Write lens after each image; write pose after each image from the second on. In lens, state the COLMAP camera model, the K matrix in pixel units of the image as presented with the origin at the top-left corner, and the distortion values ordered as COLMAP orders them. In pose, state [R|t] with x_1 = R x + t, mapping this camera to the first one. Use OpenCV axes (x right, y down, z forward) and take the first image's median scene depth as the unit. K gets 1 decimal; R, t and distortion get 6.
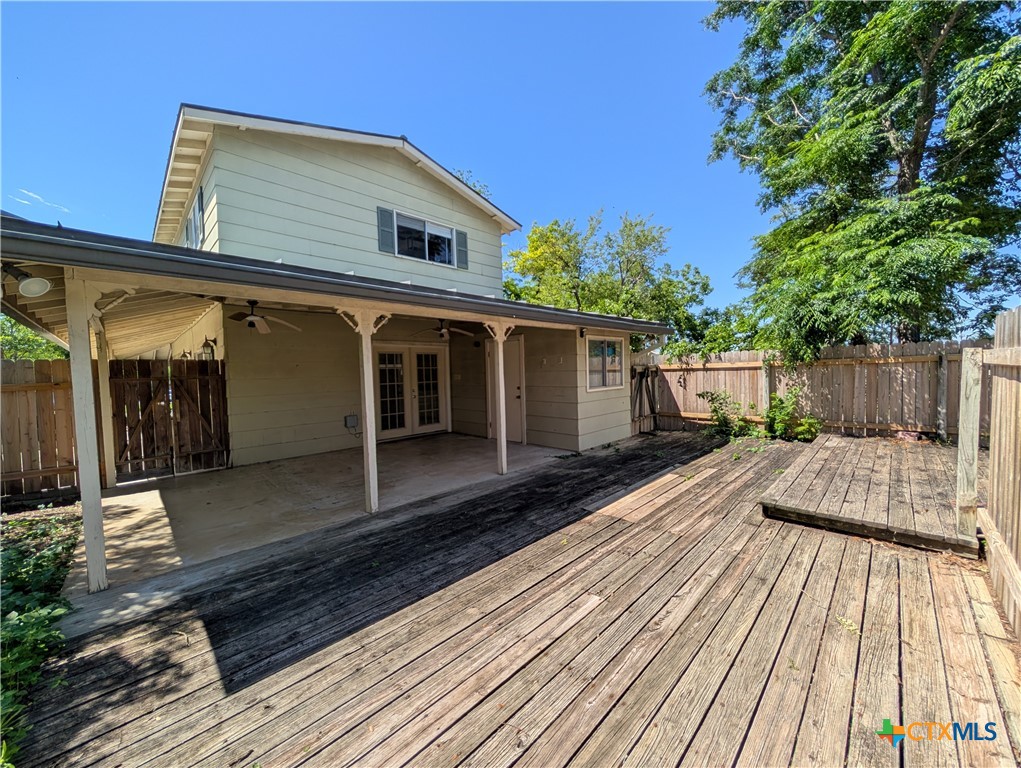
lens RADIAL K [[384.4, 0, 513.0], [0, 384.4, 386.8], [0, 0, 1]] dist [0.000901, 0.000276]
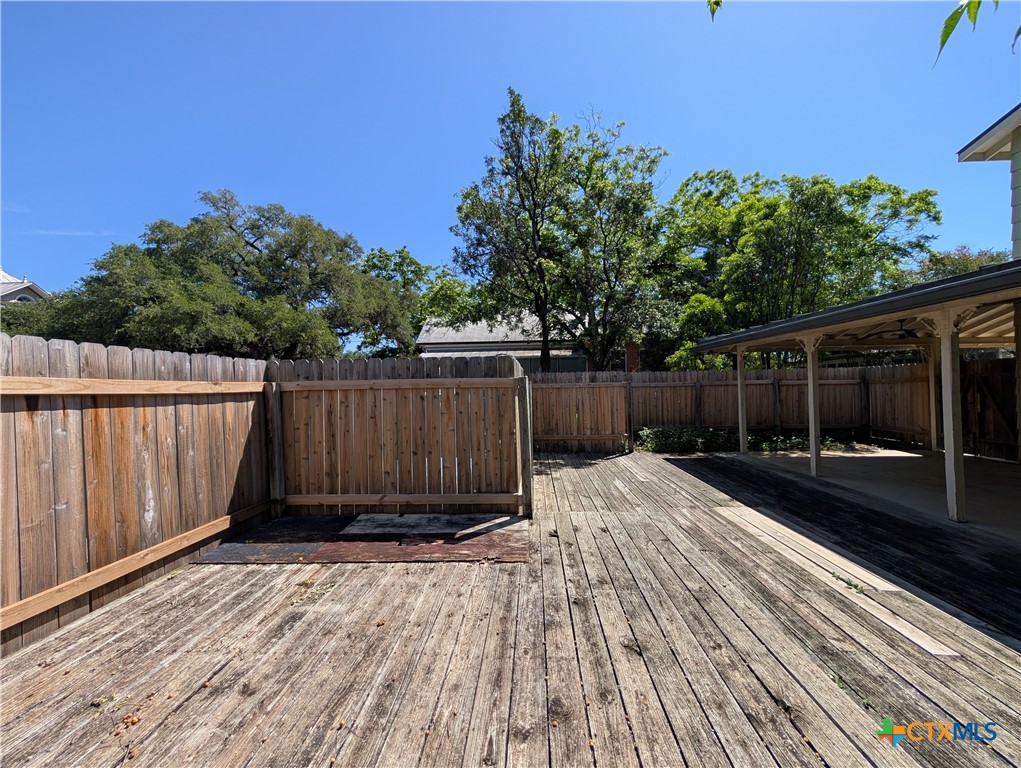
lens RADIAL K [[384.4, 0, 513.0], [0, 384.4, 386.8], [0, 0, 1]] dist [0.000901, 0.000276]
pose [[-0.743984, 0.040595, -0.666963, 1.270747], [0.012339, 0.998817, 0.047029, -0.076360], [0.668083, 0.026759, -0.743605, 1.184465]]
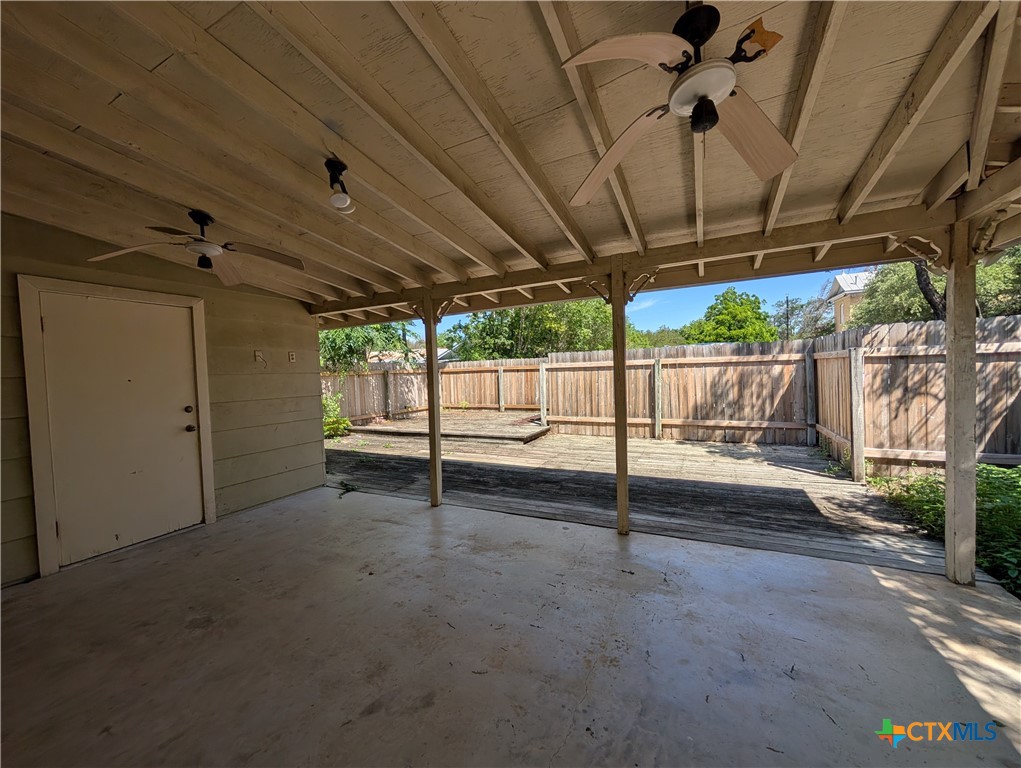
lens RADIAL K [[381.1, 0, 510.5], [0, 381.1, 384.0], [0, 0, 1]] dist [0.018425, 0.000144]
pose [[-0.315061, 0.005397, 0.949056, -0.940322], [0.080056, 0.996571, 0.020909, -0.011613], [-0.945689, 0.082565, -0.314413, 1.311166]]
